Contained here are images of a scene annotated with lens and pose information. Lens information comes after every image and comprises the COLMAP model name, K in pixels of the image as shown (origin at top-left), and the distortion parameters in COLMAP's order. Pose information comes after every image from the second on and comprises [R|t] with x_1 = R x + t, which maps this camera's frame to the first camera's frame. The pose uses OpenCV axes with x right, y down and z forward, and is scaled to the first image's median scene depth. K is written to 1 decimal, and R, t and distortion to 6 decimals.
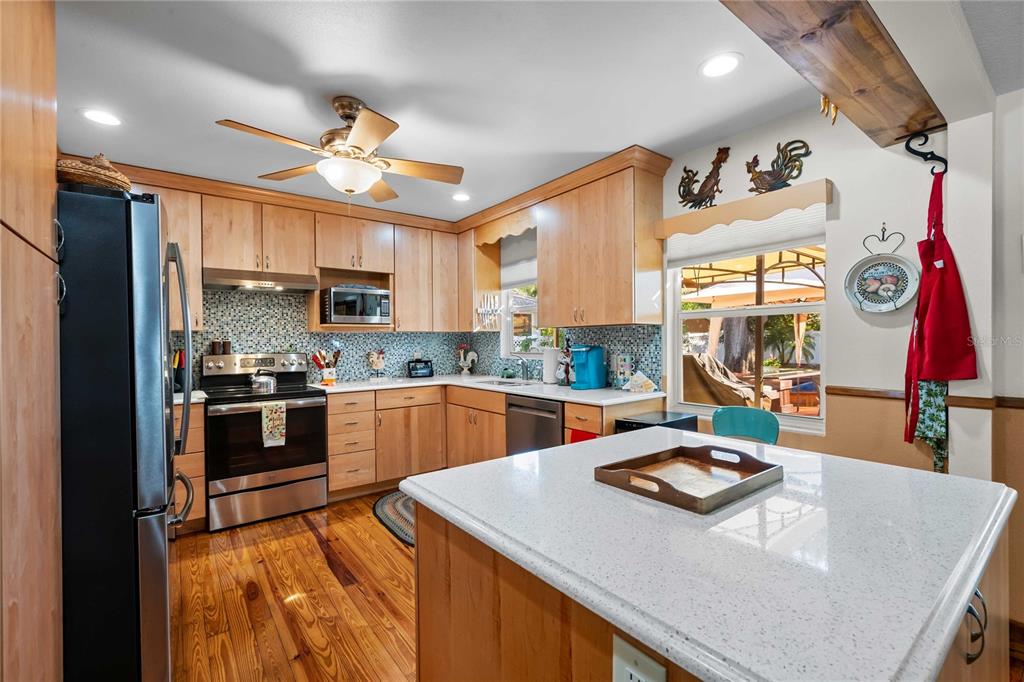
lens RADIAL K [[445.2, 0, 512.9], [0, 445.2, 343.1], [0, 0, 1]] dist [0.000899, -0.000252]
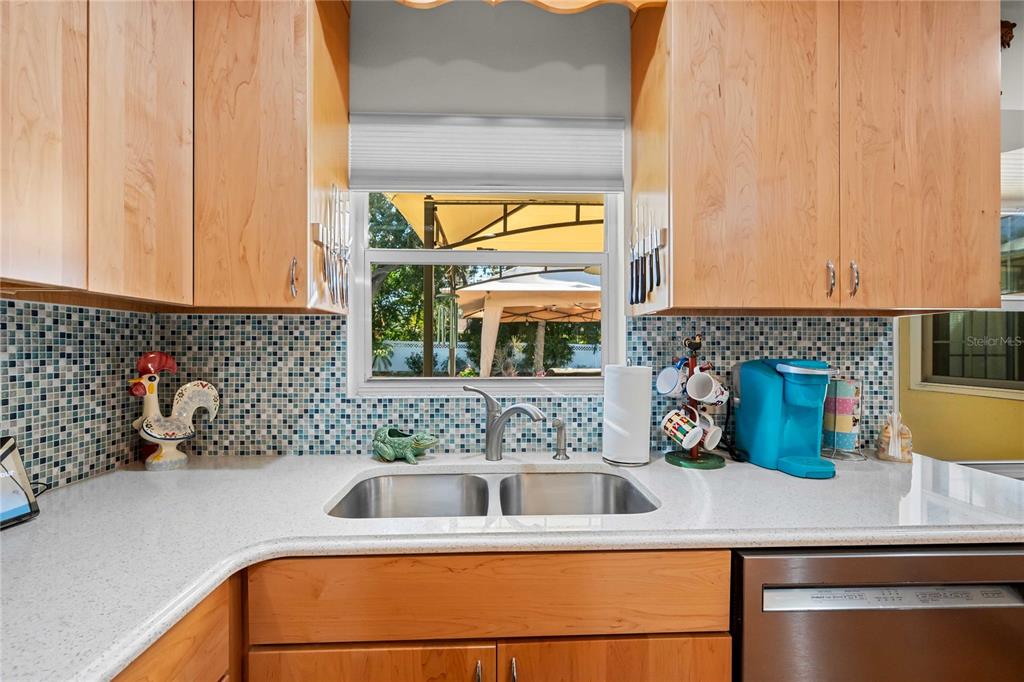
lens RADIAL K [[453.6, 0, 512.0], [0, 453.6, 341.0], [0, 0, 1]] dist [0.002798, 0.000107]
pose [[0.574251, 0.021847, 0.818388, -0.270308], [-0.003573, 0.999701, -0.024180, -0.000219], [-0.818672, 0.010961, 0.574157, 0.842870]]
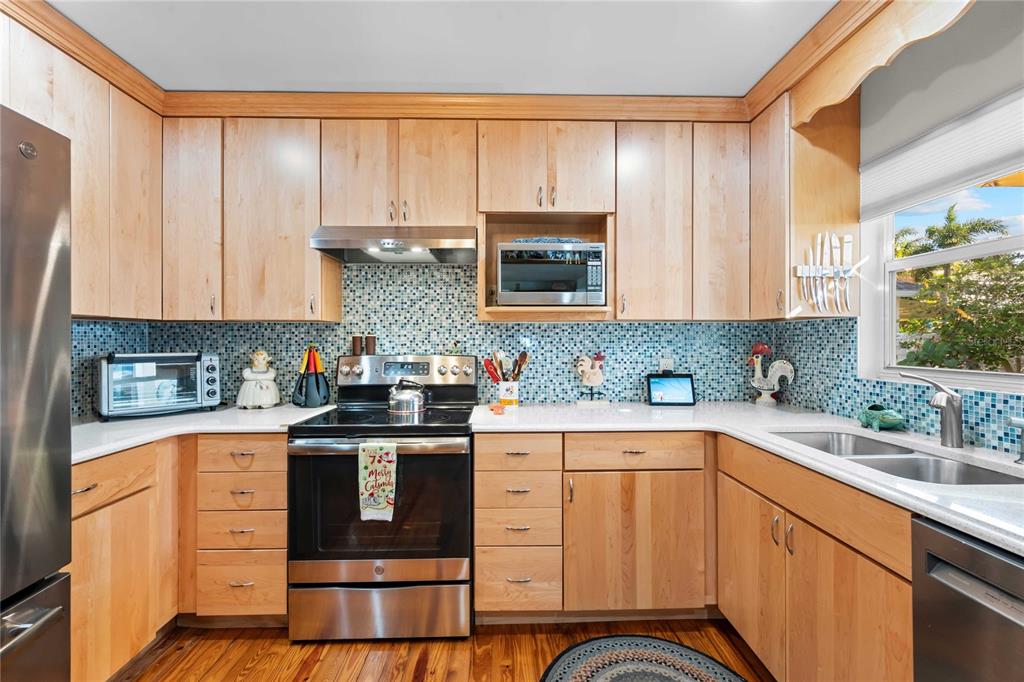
lens RADIAL K [[447.2, 0, 510.3], [0, 447.2, 339.6], [0, 0, 1]] dist [-0.000118, 0.000014]
pose [[0.806134, 0.008340, -0.591674, -0.050783], [-0.010169, 0.999948, 0.000239, -0.001075], [0.591645, 0.005824, 0.806177, 0.528095]]
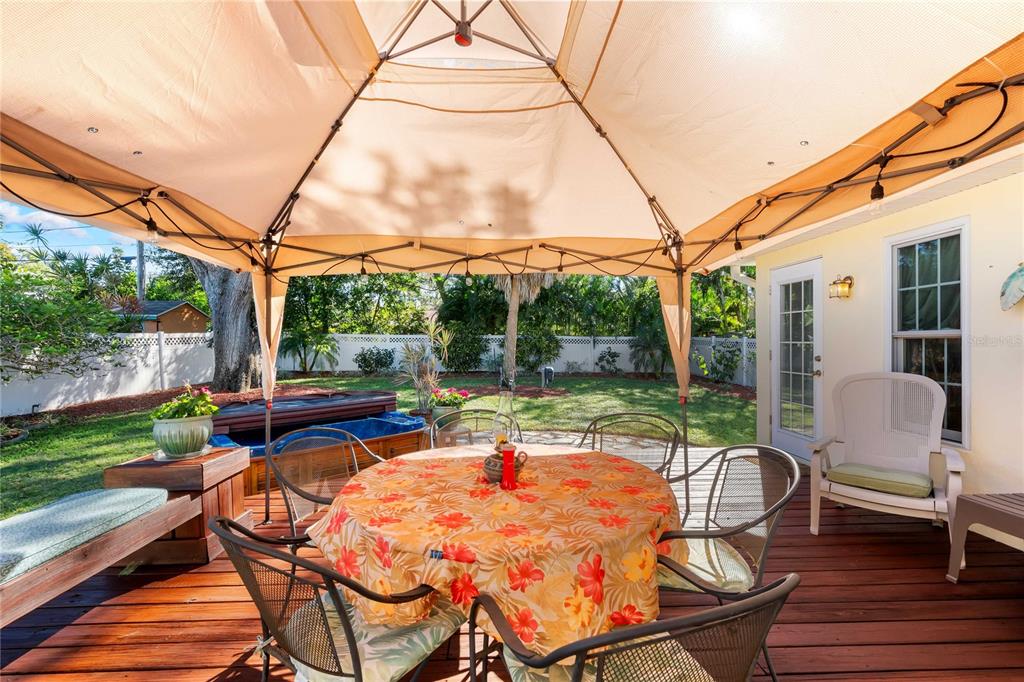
lens RADIAL K [[453.6, 0, 512.0], [0, 453.6, 341.0], [0, 0, 1]] dist [0.002798, 0.000107]
pose [[0.585156, 0.006206, 0.810897, 0.950263], [0.004552, 0.999930, -0.010938, -0.002878], [-0.810908, 0.010091, 0.585086, 1.260701]]
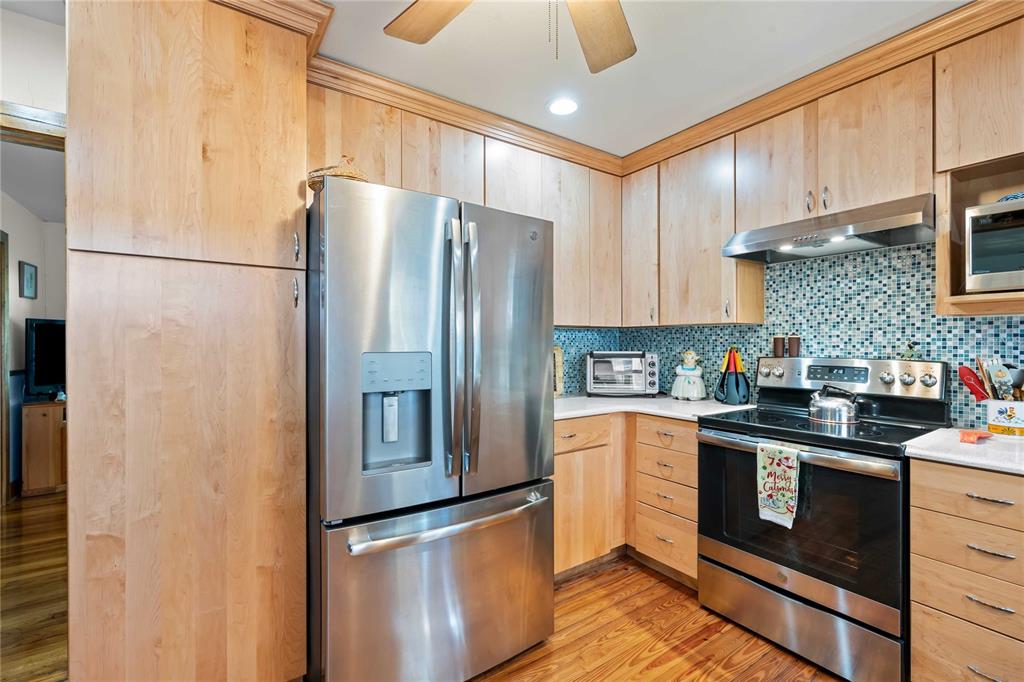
lens RADIAL K [[445.2, 0, 512.9], [0, 445.2, 343.1], [0, 0, 1]] dist [0.000899, -0.000252]
pose [[-0.049448, 0.011607, -0.998709, 0.034353], [-0.002398, 0.999928, 0.011740, -0.001975], [0.998774, 0.002976, -0.049416, 0.574577]]
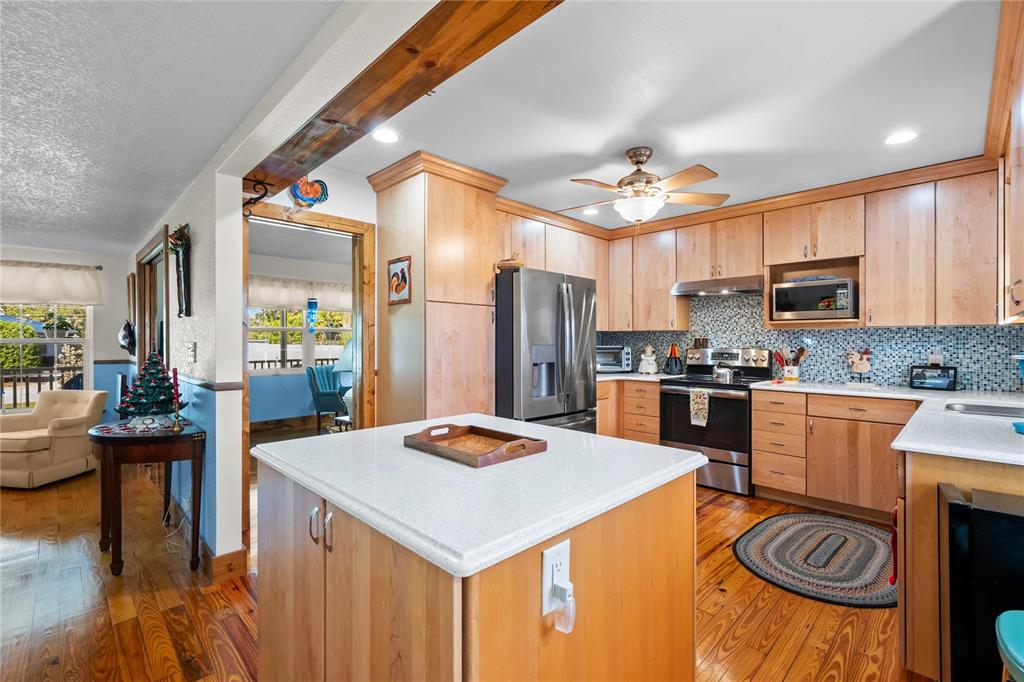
lens RADIAL K [[453.6, 0, 512.0], [0, 453.6, 341.0], [0, 0, 1]] dist [0.002798, 0.000107]
pose [[0.130875, 0.011761, -0.991329, 0.507232], [-0.005577, 0.999923, 0.011127, -0.006373], [0.991383, 0.004072, 0.130931, 0.279432]]
